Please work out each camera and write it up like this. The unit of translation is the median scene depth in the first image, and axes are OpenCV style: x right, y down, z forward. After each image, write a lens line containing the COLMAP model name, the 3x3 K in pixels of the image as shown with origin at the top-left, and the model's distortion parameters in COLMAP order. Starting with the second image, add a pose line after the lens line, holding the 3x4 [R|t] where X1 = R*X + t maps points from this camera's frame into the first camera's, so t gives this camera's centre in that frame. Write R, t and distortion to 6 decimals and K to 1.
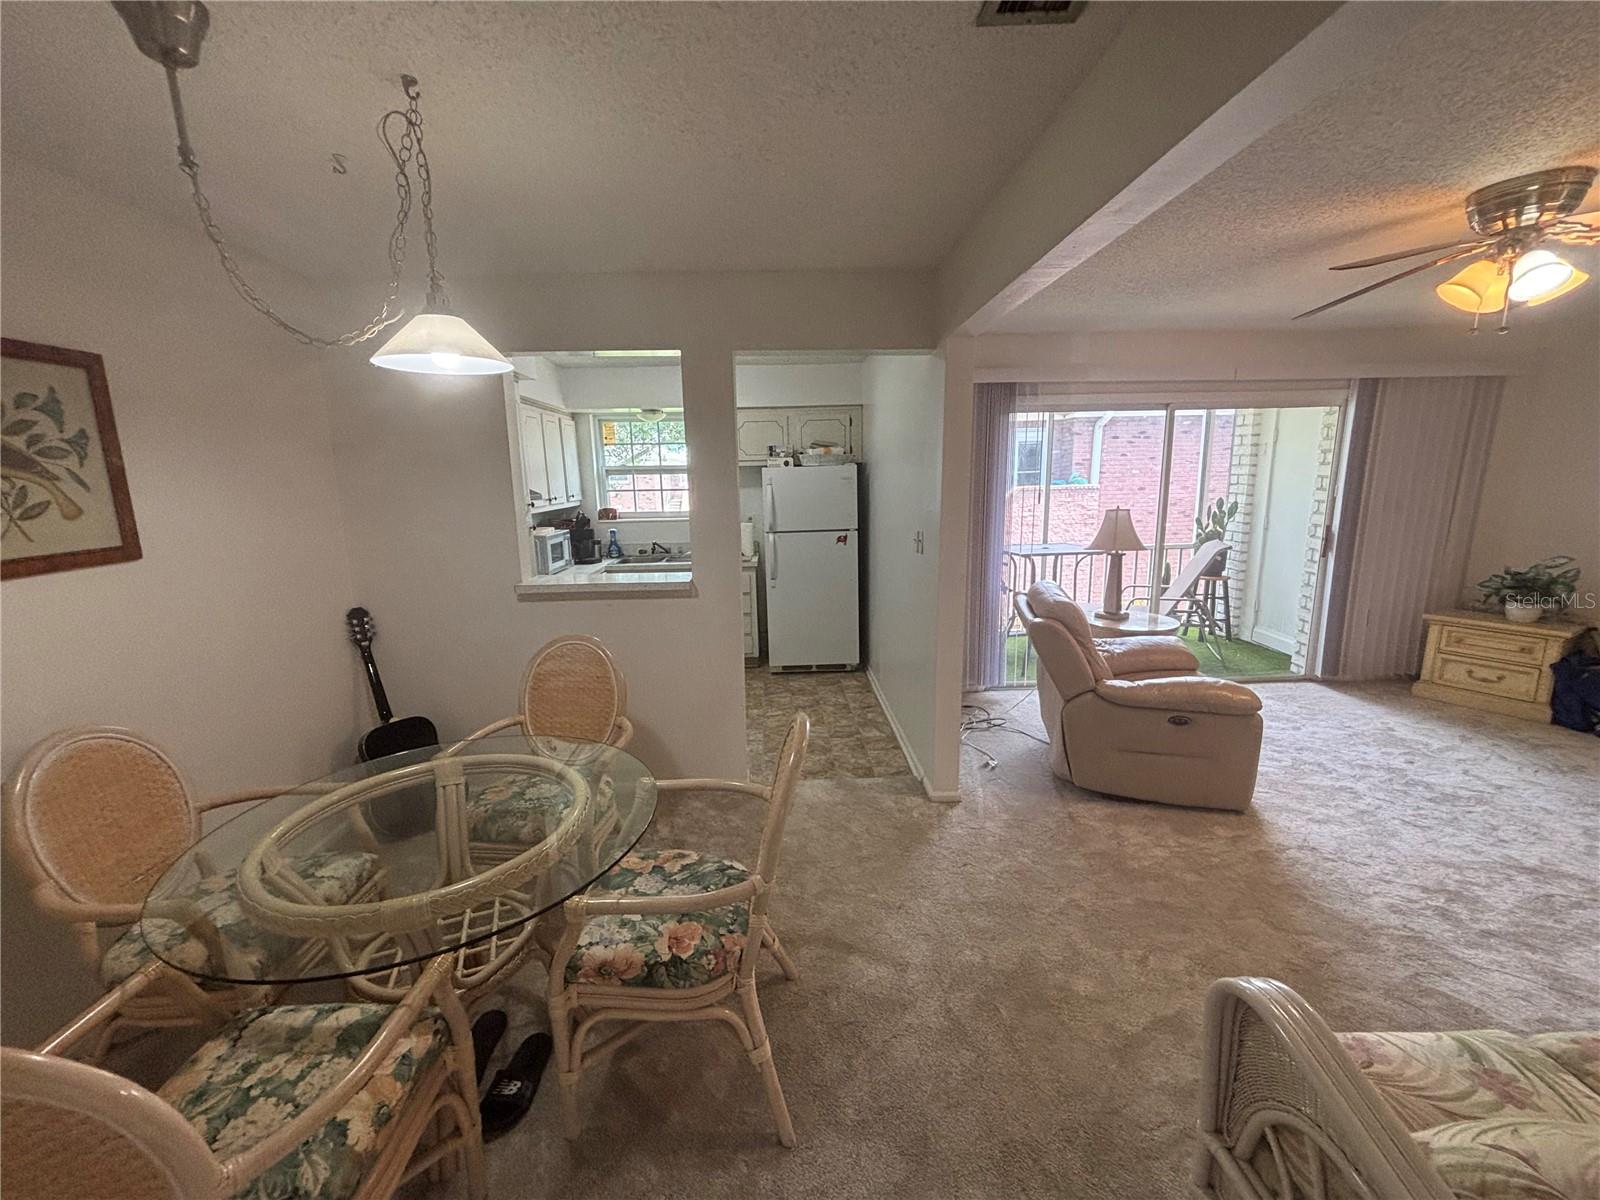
lens RADIAL K [[647.4, 0, 797.1], [0, 647.4, 600.8], [0, 0, 1]] dist [0.007000, -0.002359]
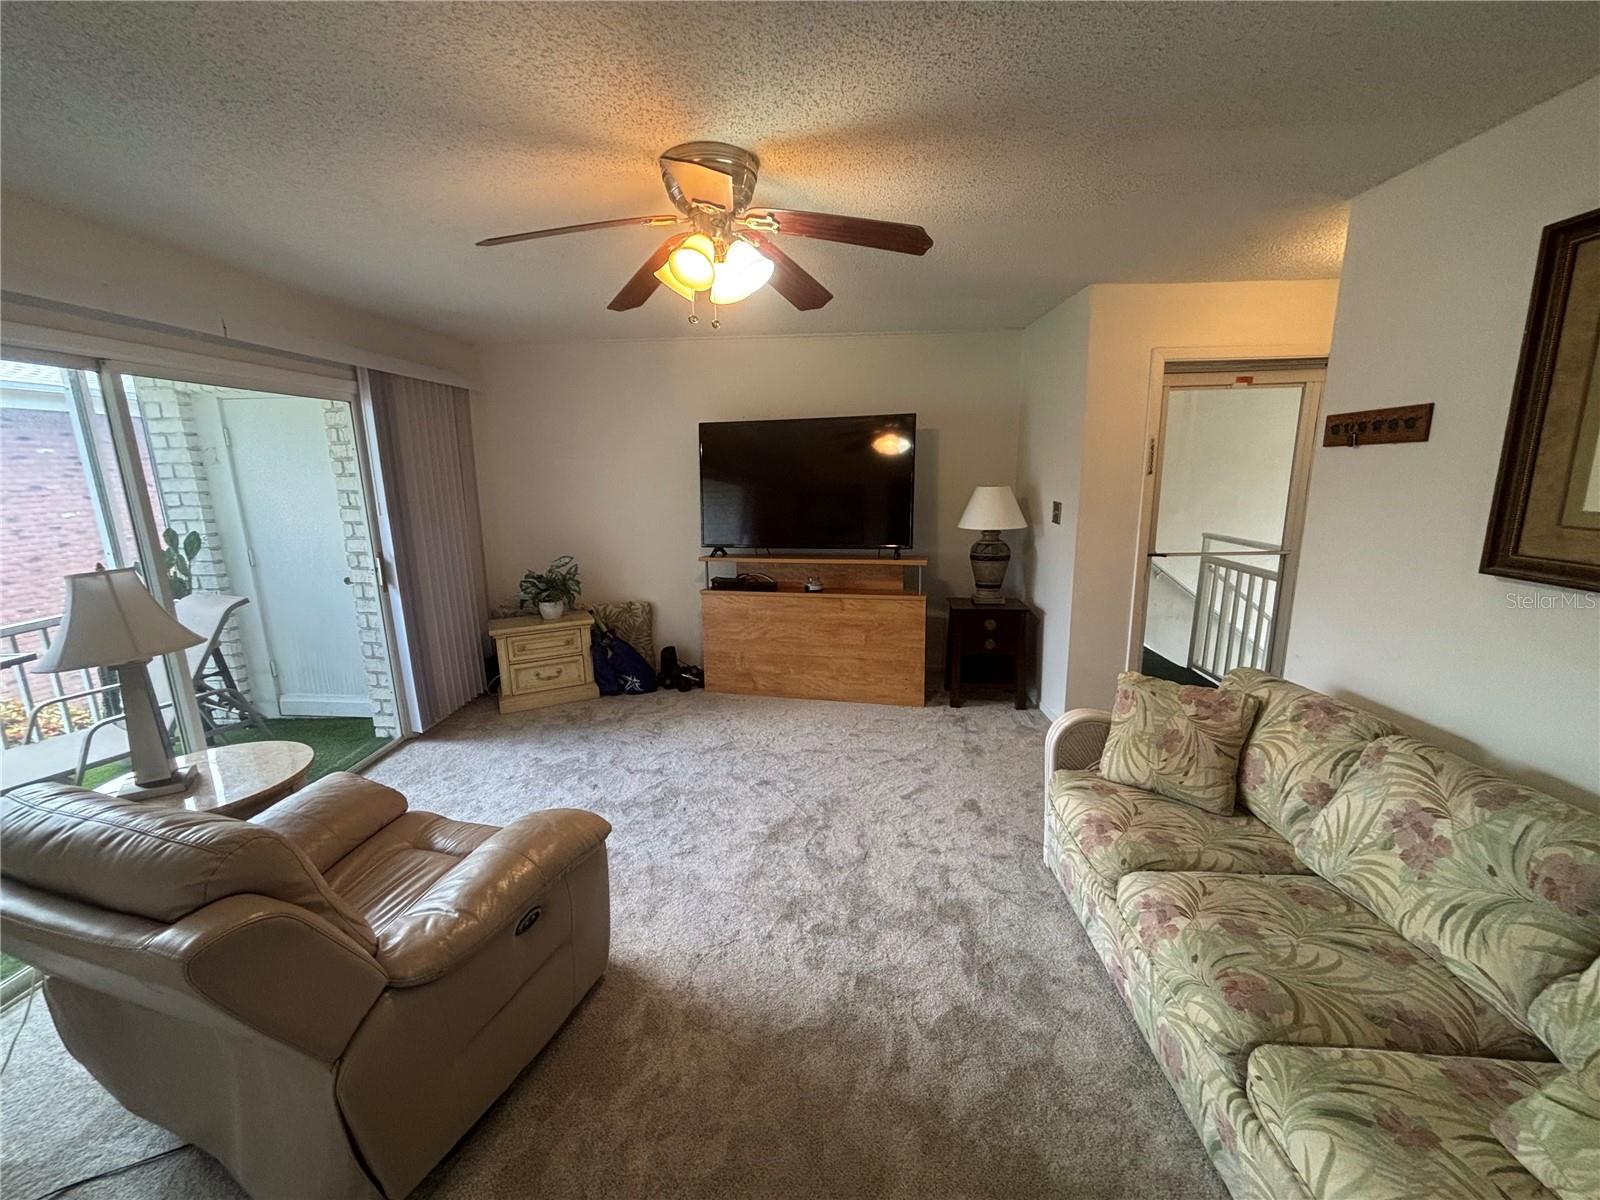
lens RADIAL K [[647.4, 0, 797.1], [0, 647.4, 600.8], [0, 0, 1]] dist [0.007000, -0.002359]
pose [[0.077259, -0.185544, 0.979594, 0.095205], [0.209287, 0.963658, 0.166020, -0.122986], [-0.974797, 0.192190, 0.113283, 0.619055]]
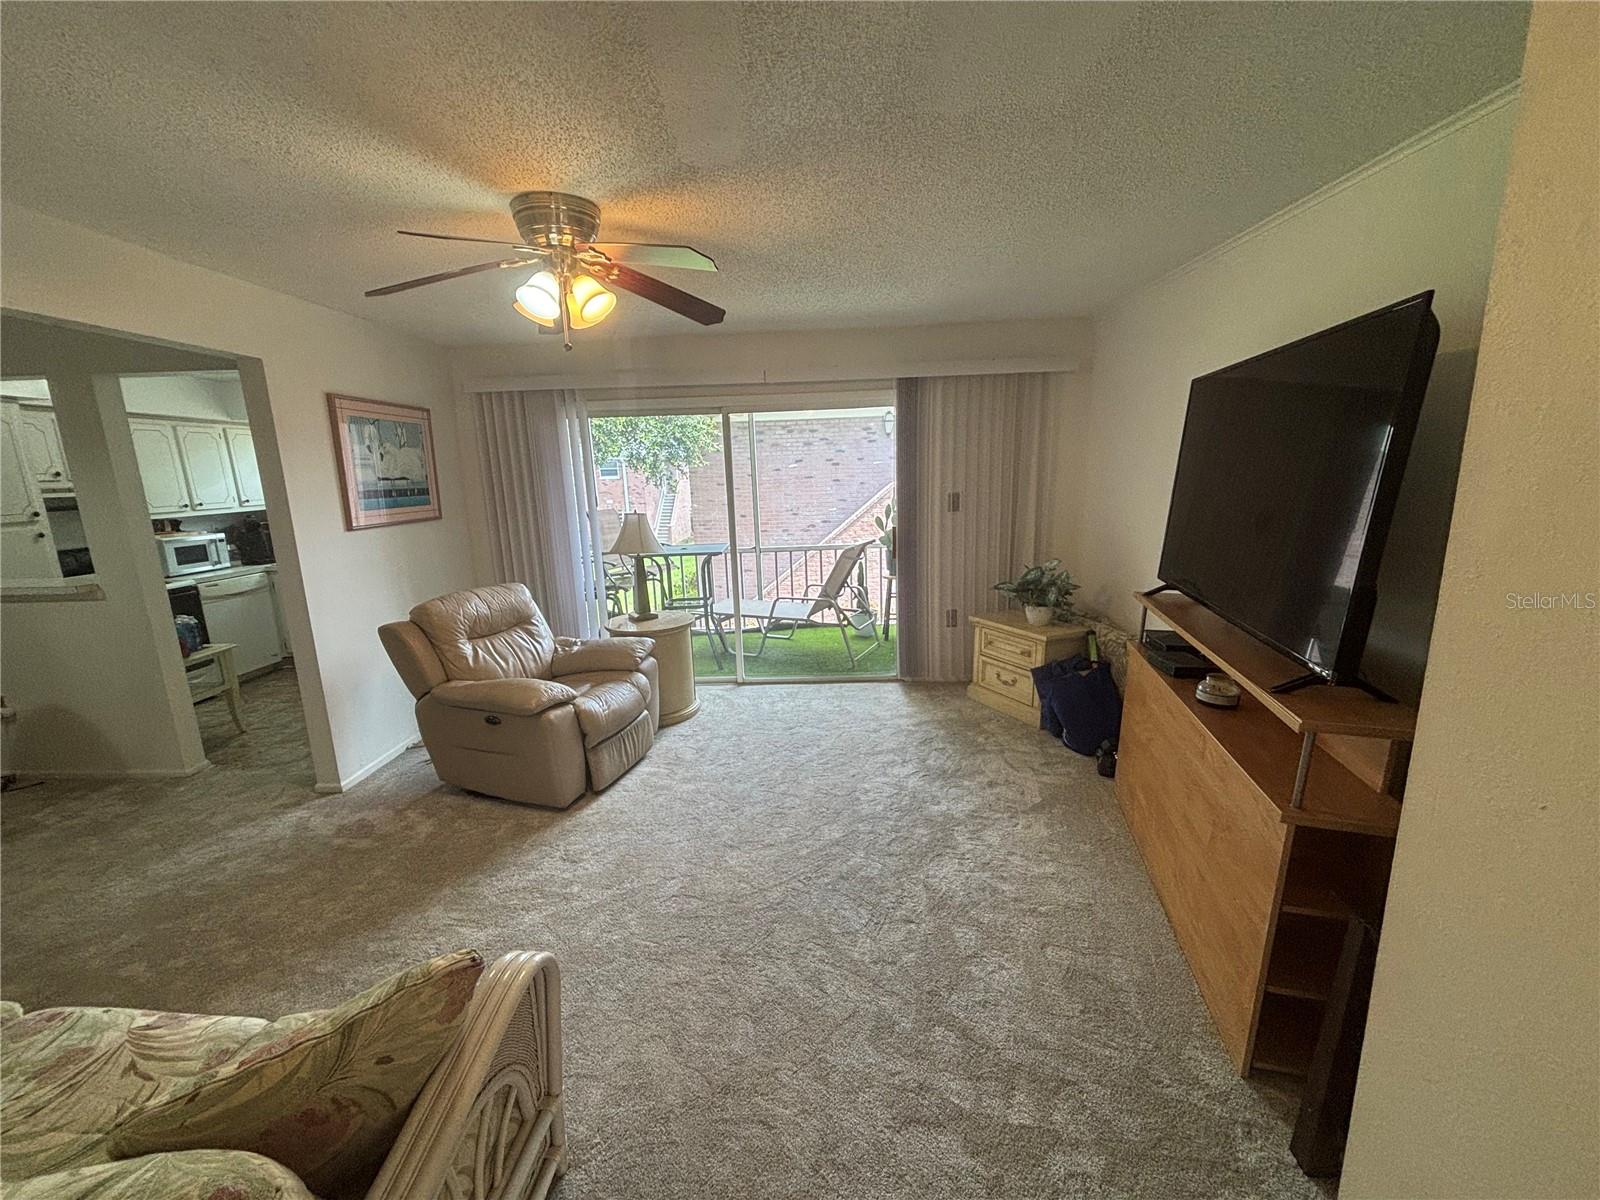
lens RADIAL K [[647.4, 0, 797.1], [0, 647.4, 600.8], [0, 0, 1]] dist [0.007000, -0.002359]
pose [[0.997211, 0.002537, -0.074586, 1.096450], [-0.001496, 0.999901, 0.014007, -0.021796], [0.074614, -0.013857, 0.997116, -0.003914]]
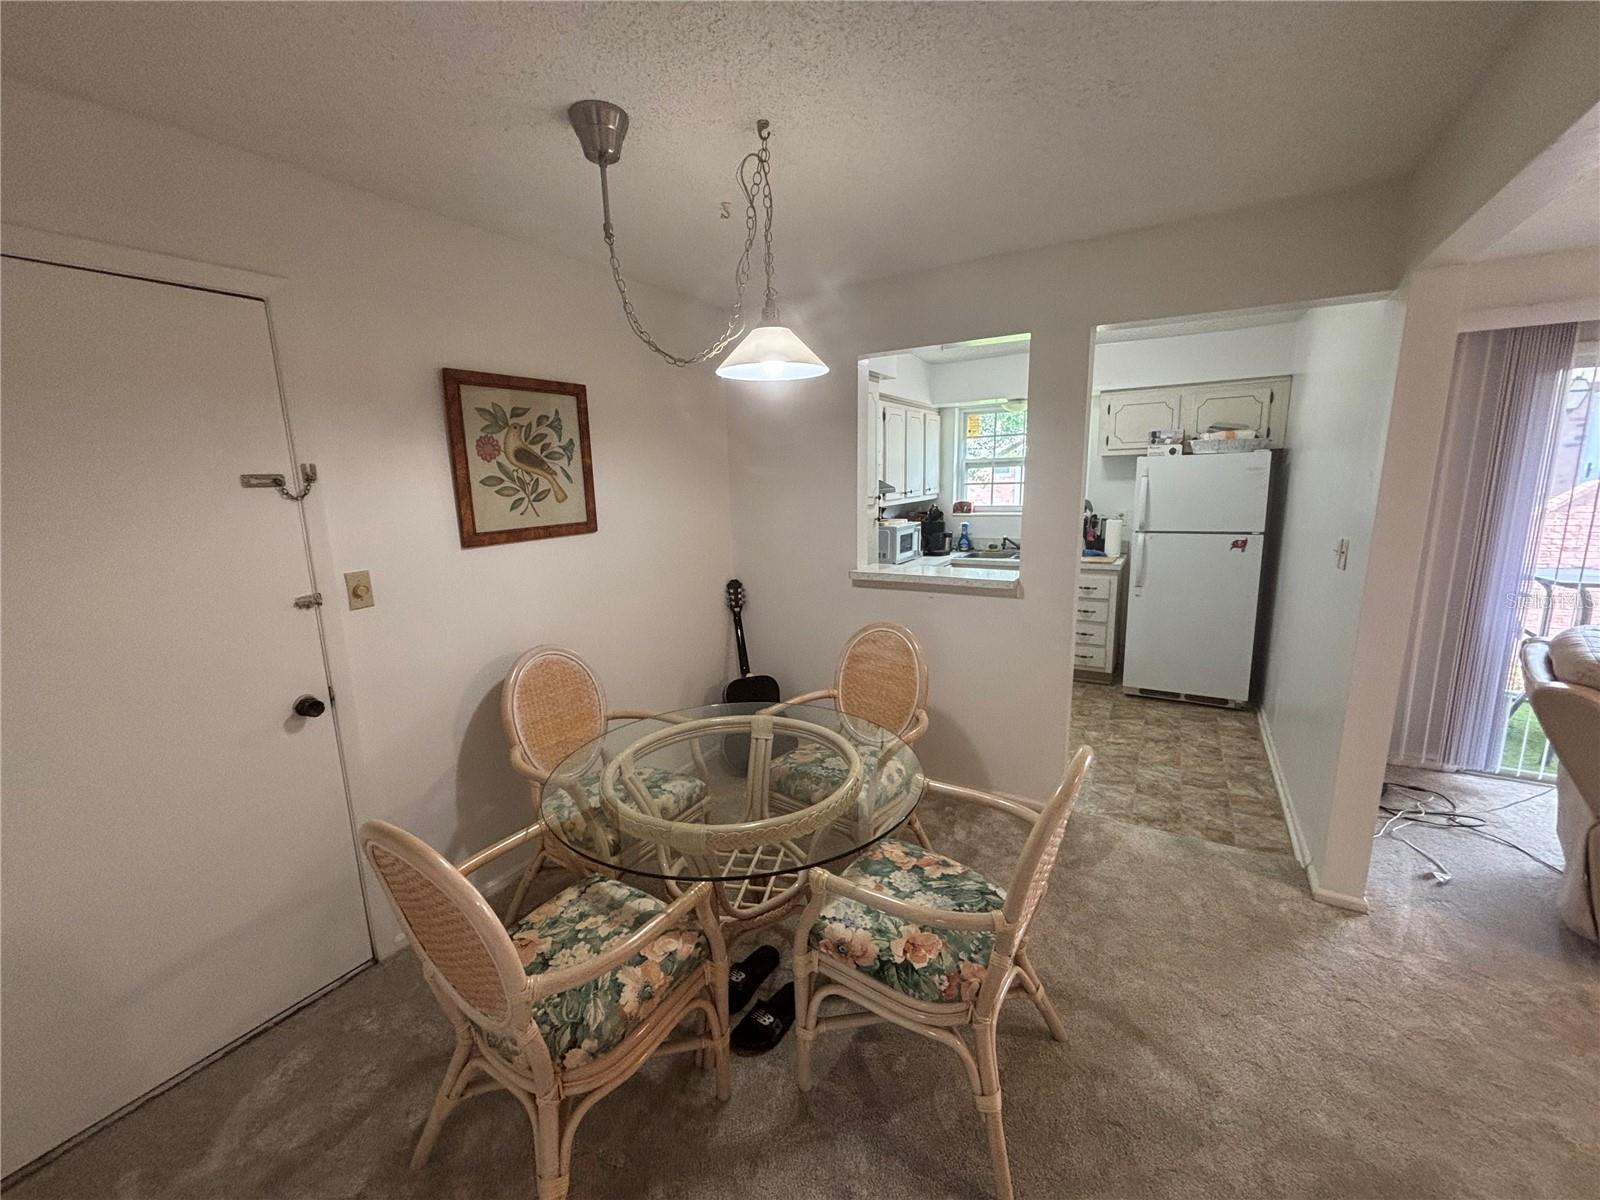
lens RADIAL K [[650.8, 0, 795.4], [0, 650.8, 599.8], [0, 0, 1]] dist [0.001123, -0.000579]
pose [[0.842781, 0.098744, -0.529122, 0.064287], [-0.094752, 0.994894, 0.034746, -0.005036], [0.529851, 0.020852, 0.847834, 0.034422]]
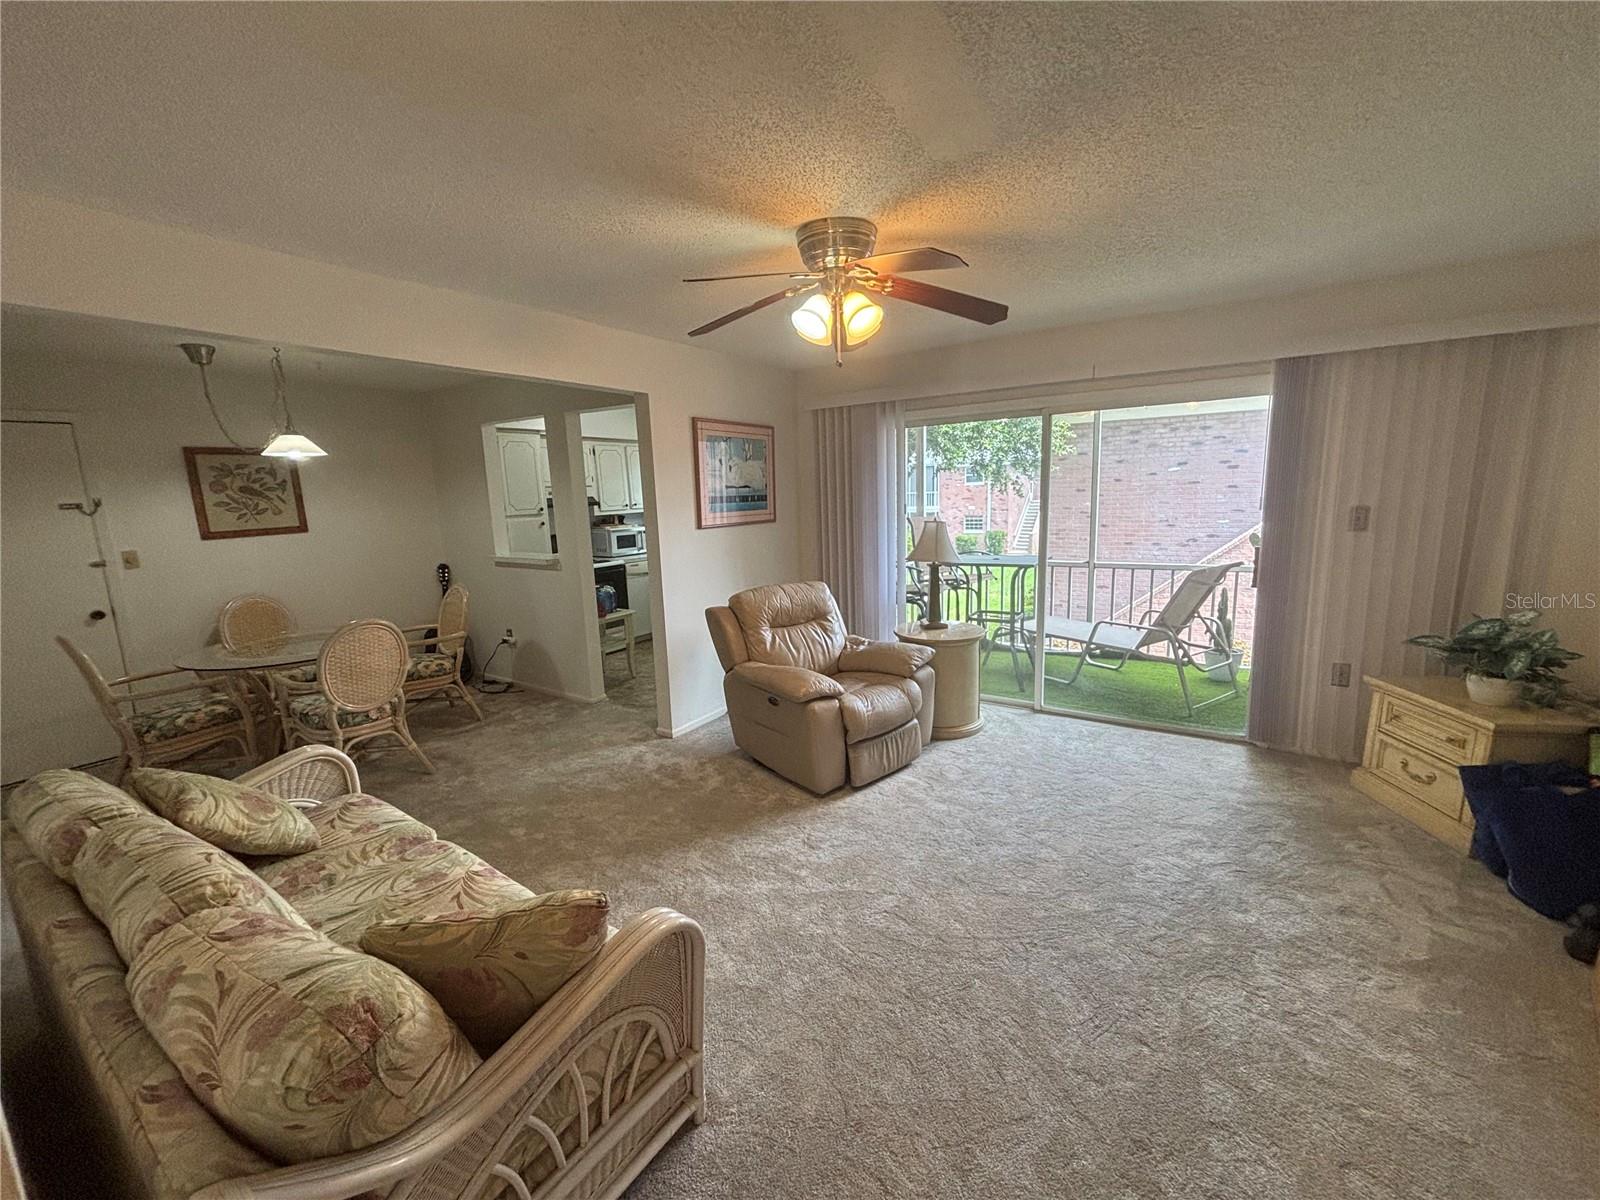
lens RADIAL K [[647.4, 0, 797.1], [0, 647.4, 600.8], [0, 0, 1]] dist [0.007000, -0.002359]
pose [[0.811421, 0.094048, -0.576846, 1.216430], [-0.093231, 0.995159, 0.031105, -0.035198], [0.576978, 0.028541, 0.816261, 0.062360]]
